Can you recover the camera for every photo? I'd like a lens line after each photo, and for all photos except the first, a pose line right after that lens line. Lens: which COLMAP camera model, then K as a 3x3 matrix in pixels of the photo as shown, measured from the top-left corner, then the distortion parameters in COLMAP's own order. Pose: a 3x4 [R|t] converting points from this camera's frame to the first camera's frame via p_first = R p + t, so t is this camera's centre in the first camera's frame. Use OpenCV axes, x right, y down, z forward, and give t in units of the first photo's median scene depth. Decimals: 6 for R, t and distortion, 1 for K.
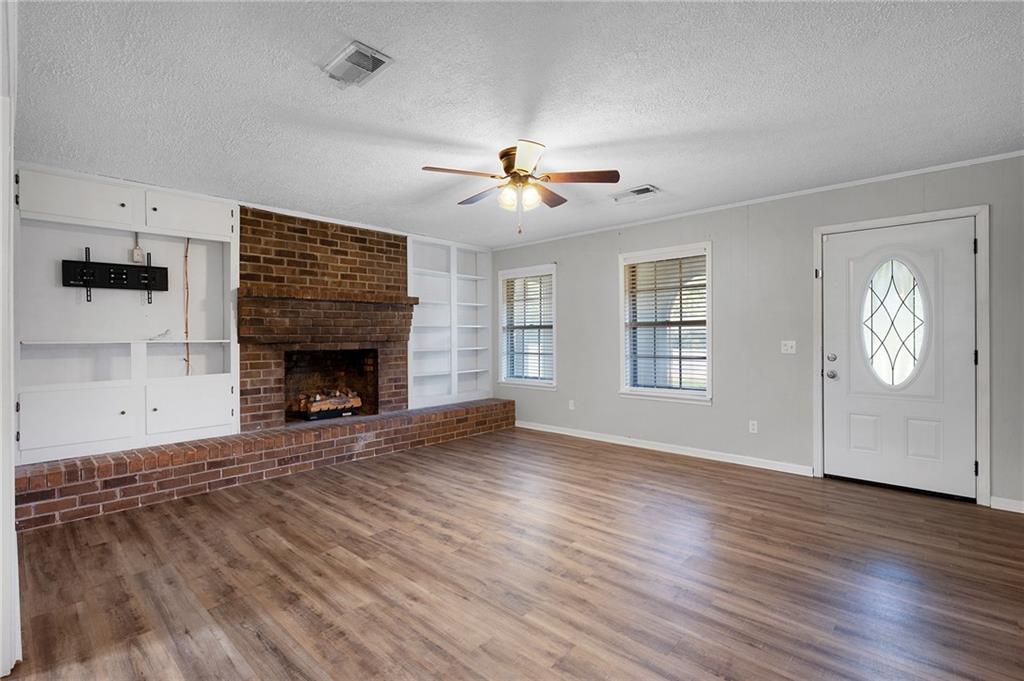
lens RADIAL K [[462.2, 0, 511.8], [0, 462.2, 337.2], [0, 0, 1]] dist [-0.001303, -0.000072]
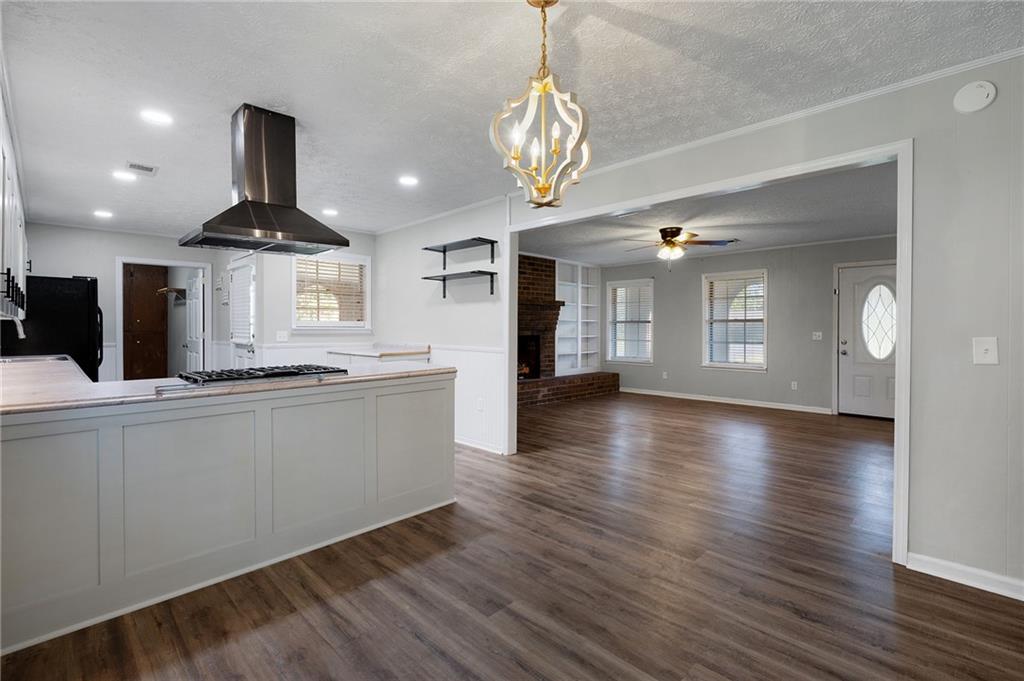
lens RADIAL K [[457.7, 0, 516.0], [0, 457.7, 329.5], [0, 0, 1]] dist [-0.000079, 0.000062]
pose [[0.999448, 0.010443, -0.031535, -0.390557], [-0.010472, 0.999945, -0.000741, 0.009875], [0.031525, 0.001070, 0.999502, -0.612506]]
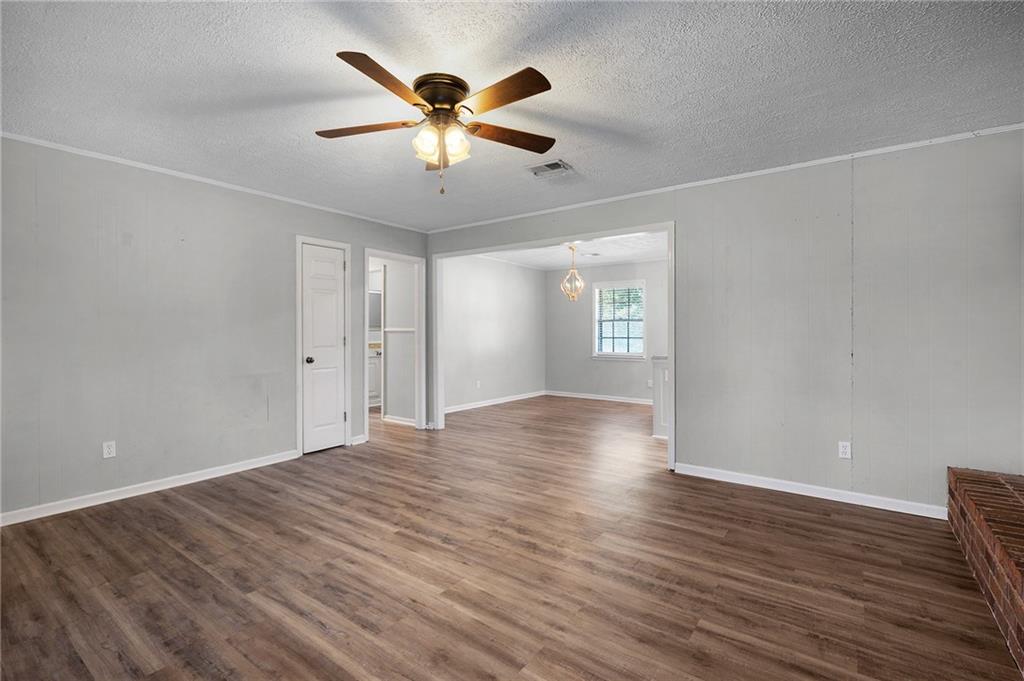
lens RADIAL K [[465.4, 0, 509.9], [0, 465.4, 335.7], [0, 0, 1]] dist [-0.000414, 0.000155]
pose [[-0.994303, 0.008372, -0.106261, -0.006717], [0.006722, 0.999851, 0.015876, -0.004060], [0.106378, 0.015072, -0.994212, 1.277329]]
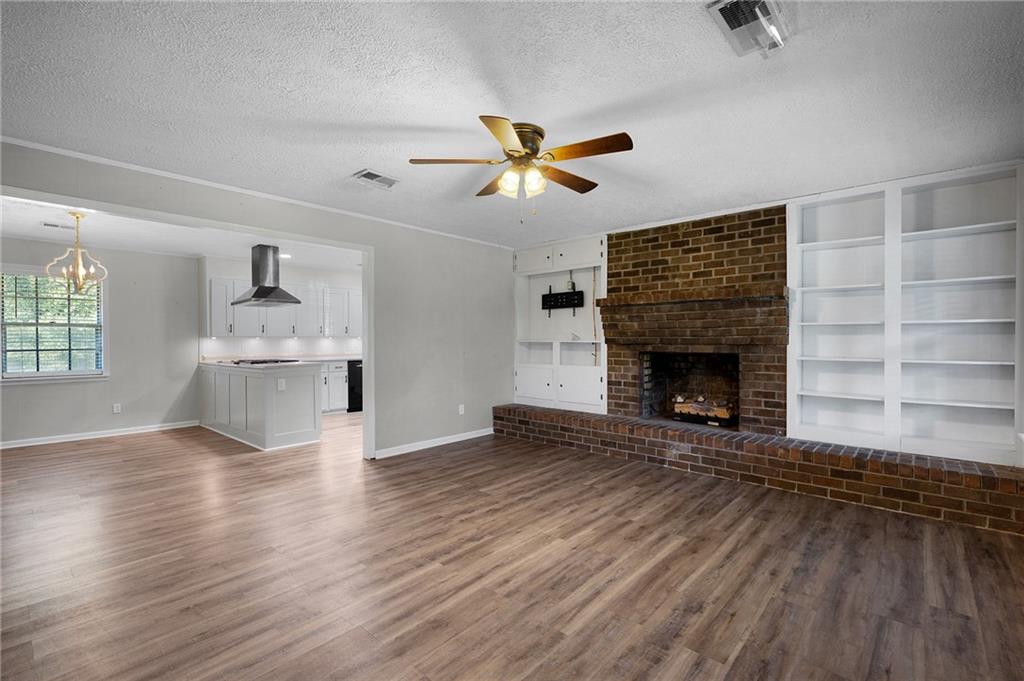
lens RADIAL K [[462.2, 0, 511.8], [0, 462.2, 337.2], [0, 0, 1]] dist [-0.001303, -0.000072]
pose [[0.013581, 0.001935, -0.999906, 0.655420], [-0.003526, 0.999992, 0.001887, -0.005409], [0.999902, 0.003500, 0.013588, 0.701727]]
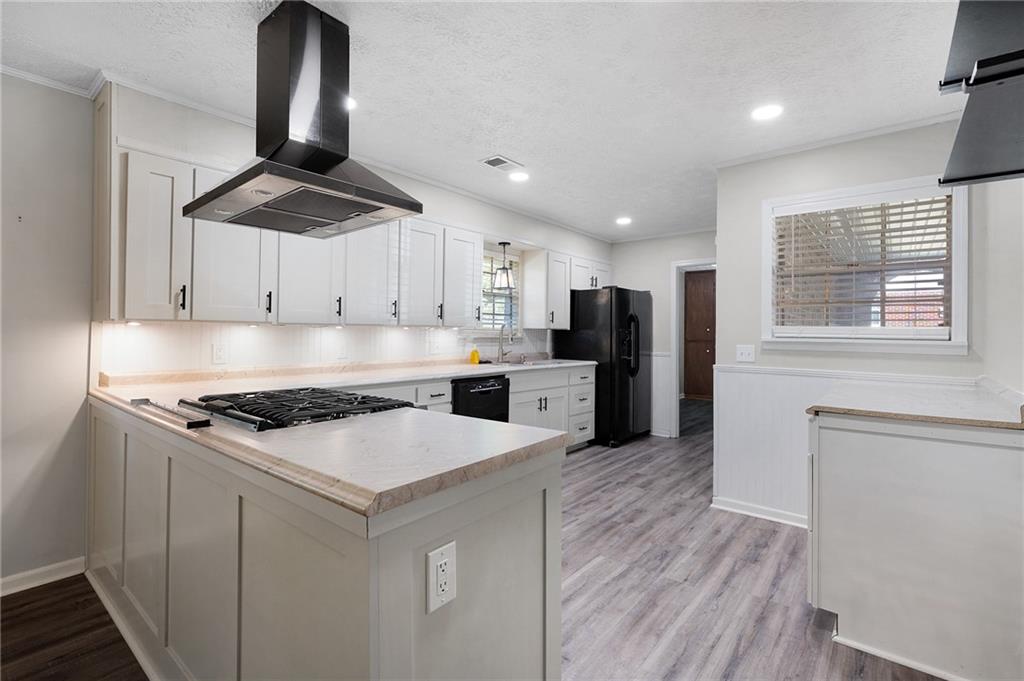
lens RADIAL K [[472.6, 0, 509.9], [0, 472.6, 327.0], [0, 0, 1]] dist [-0.001612, -0.000456]
pose [[0.055168, -0.003368, -0.998471, -0.310012], [-0.015998, 0.999863, -0.004257, 0.001652], [0.998349, 0.016208, 0.055106, 0.144716]]
